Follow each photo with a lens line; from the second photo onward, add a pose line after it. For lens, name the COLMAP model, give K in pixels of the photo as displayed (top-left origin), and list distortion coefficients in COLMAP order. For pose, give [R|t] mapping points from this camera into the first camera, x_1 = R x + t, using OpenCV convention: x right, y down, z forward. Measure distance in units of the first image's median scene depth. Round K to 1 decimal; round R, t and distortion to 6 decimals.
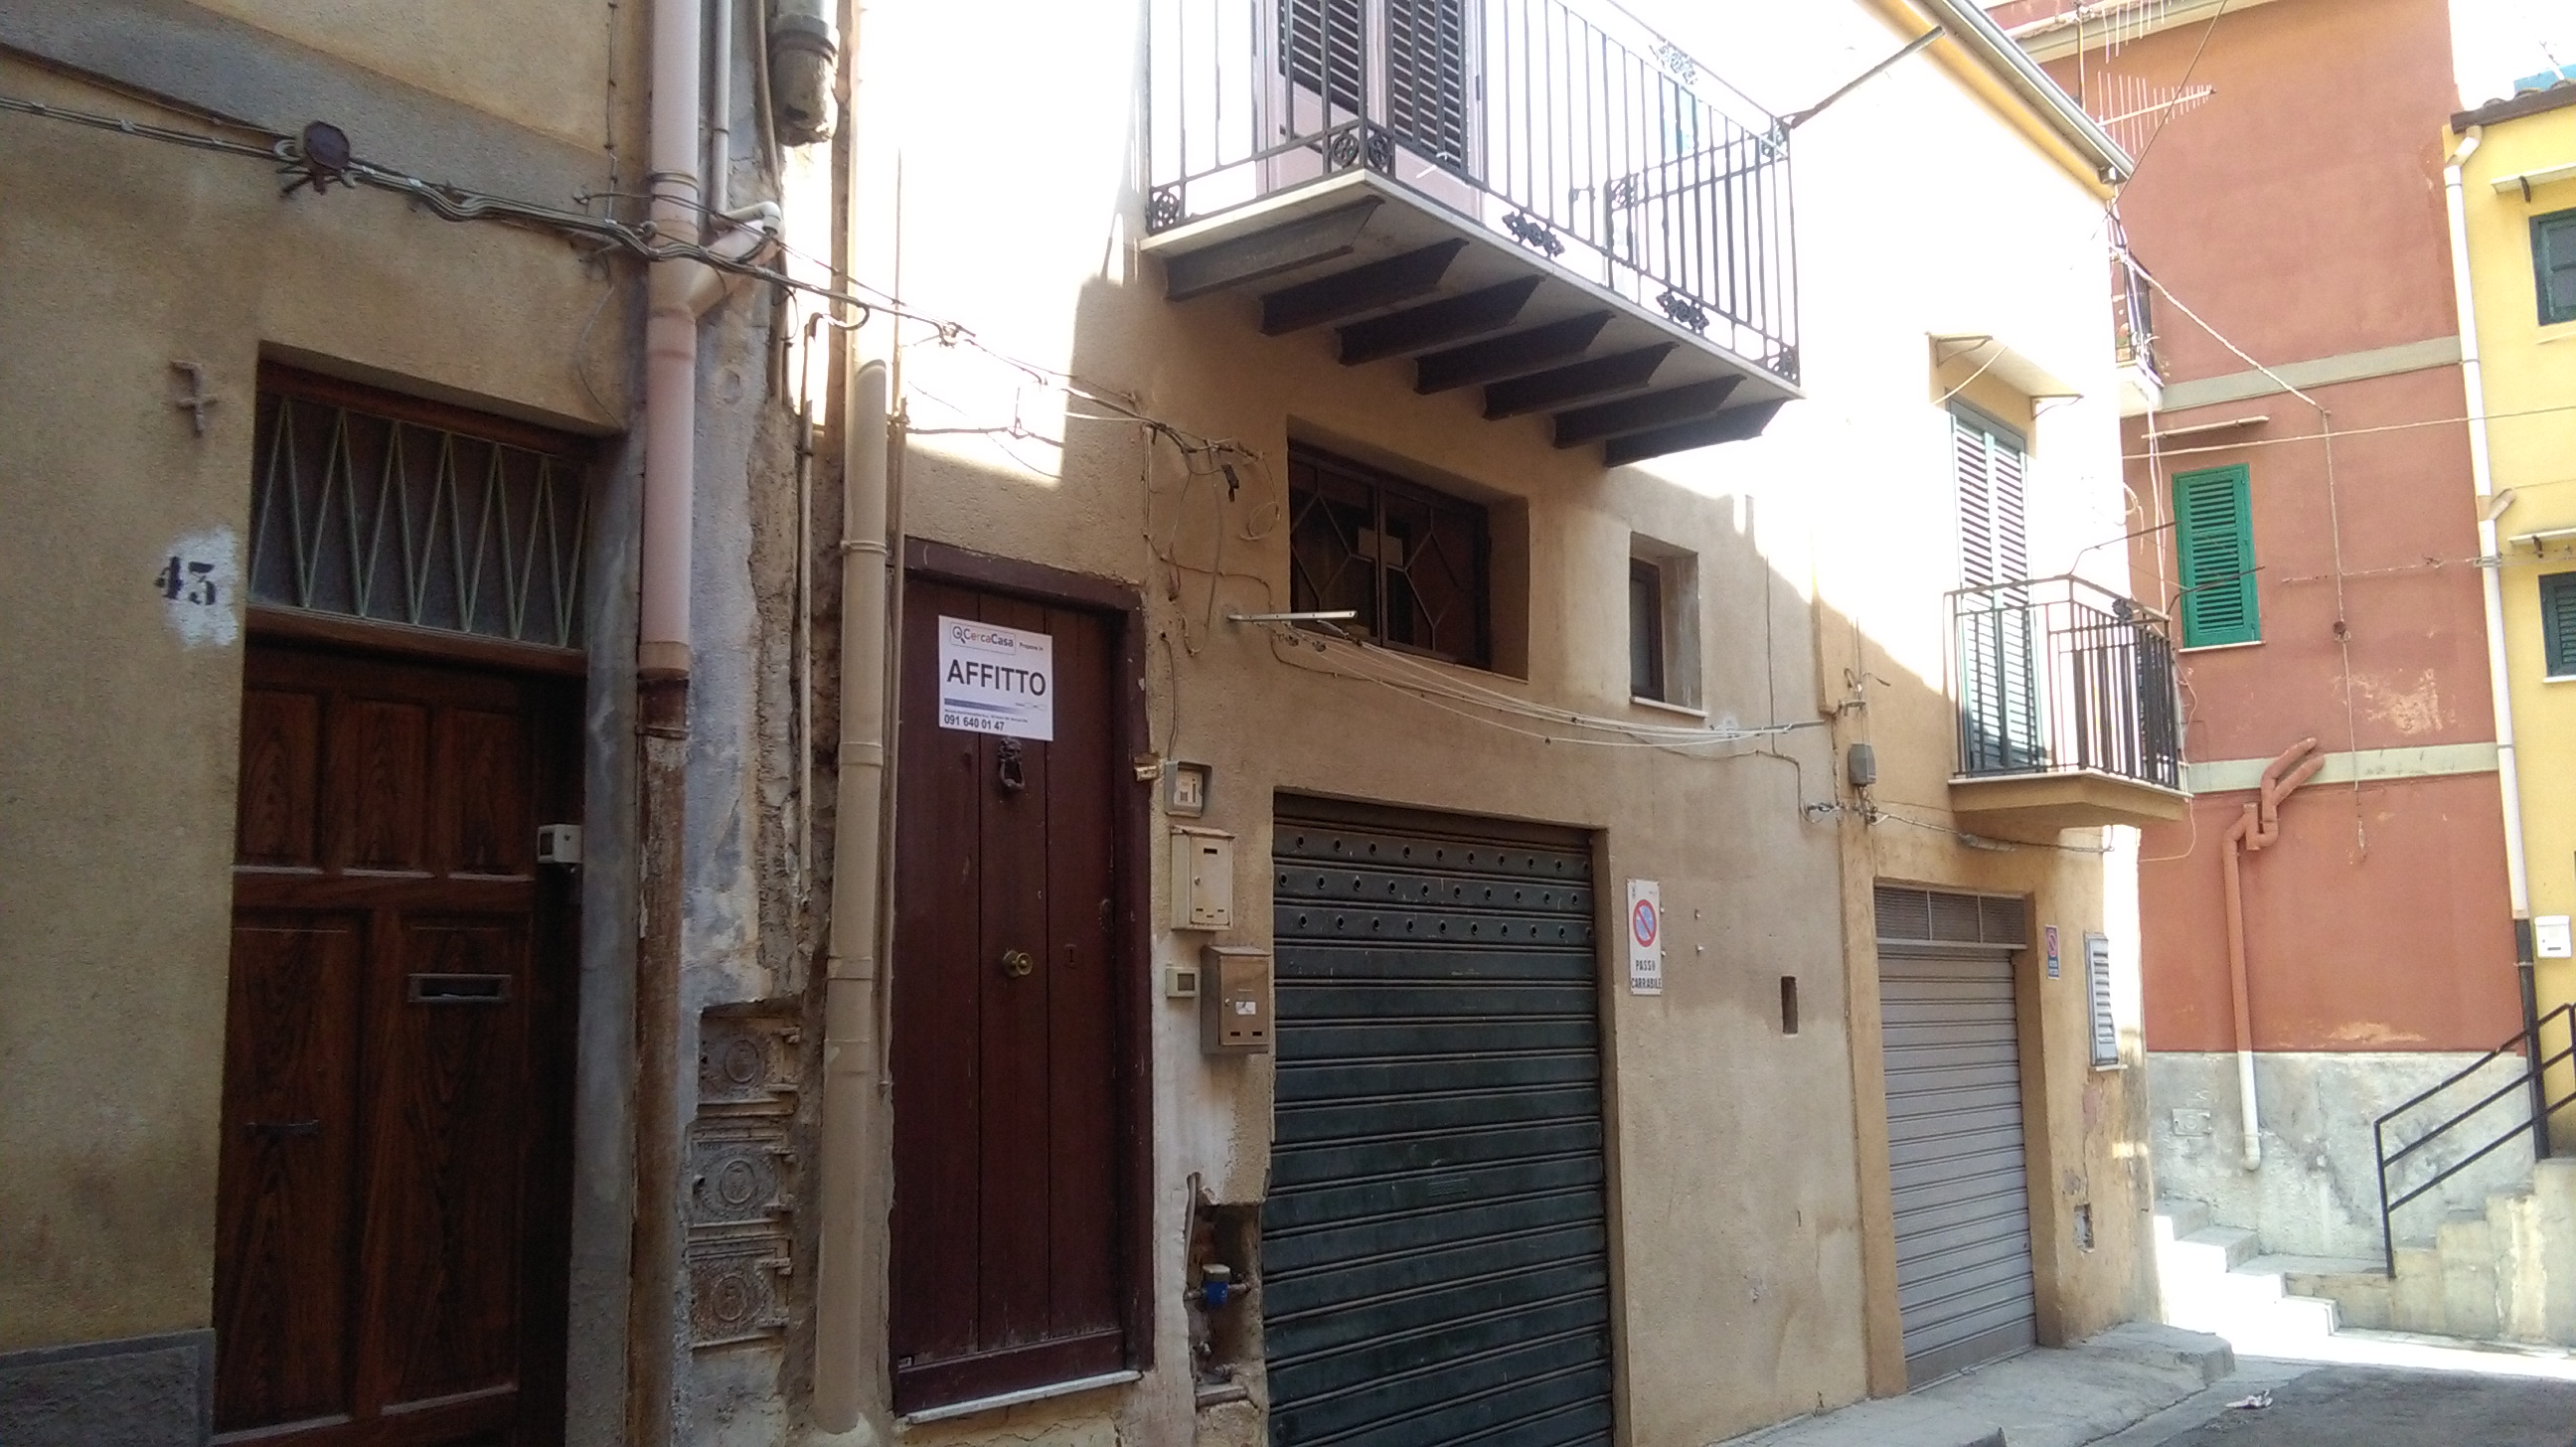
lens RADIAL K [[2069.5, 0, 1293.8], [0, 2069.5, 751.6], [0, 0, 1]] dist [0.108758, -0.202530]
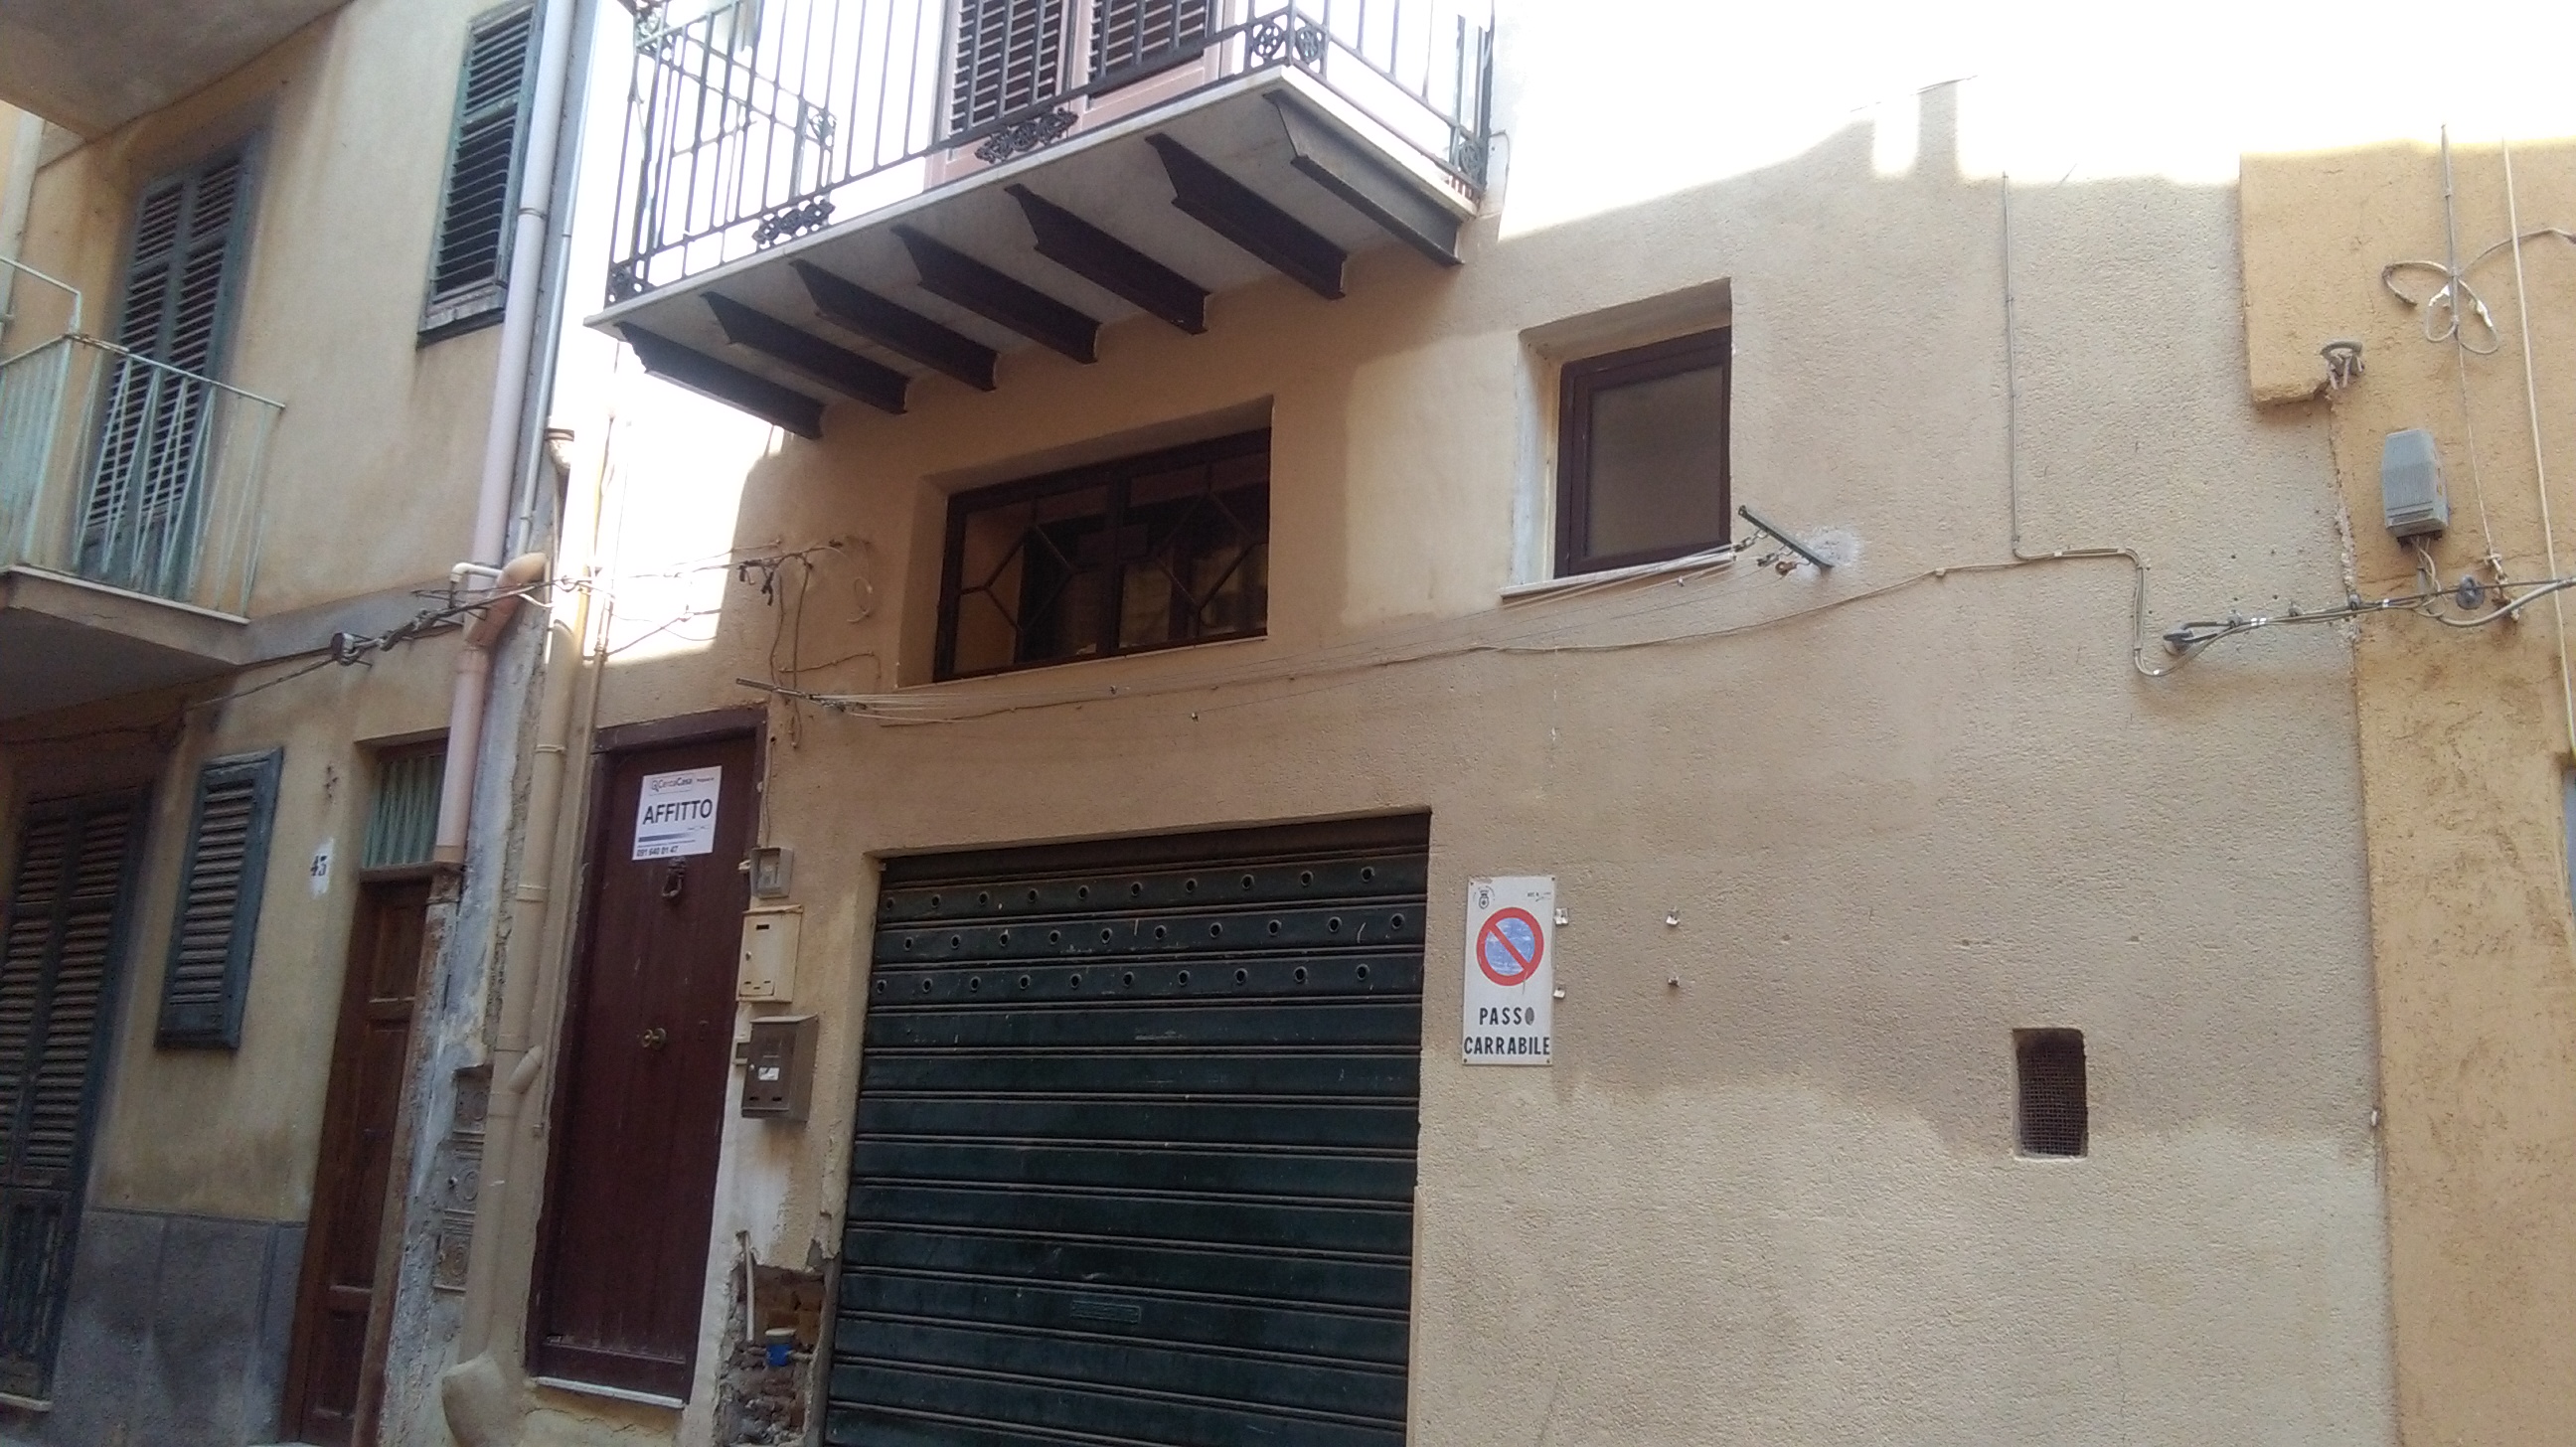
lens RADIAL K [[2069.5, 0, 1293.8], [0, 2069.5, 751.6], [0, 0, 1]] dist [0.108758, -0.202530]
pose [[0.029943, -0.196209, -0.980105, 1.002241], [0.074515, 0.978254, -0.193562, 0.181029], [0.996770, -0.067237, 0.043912, 1.184213]]
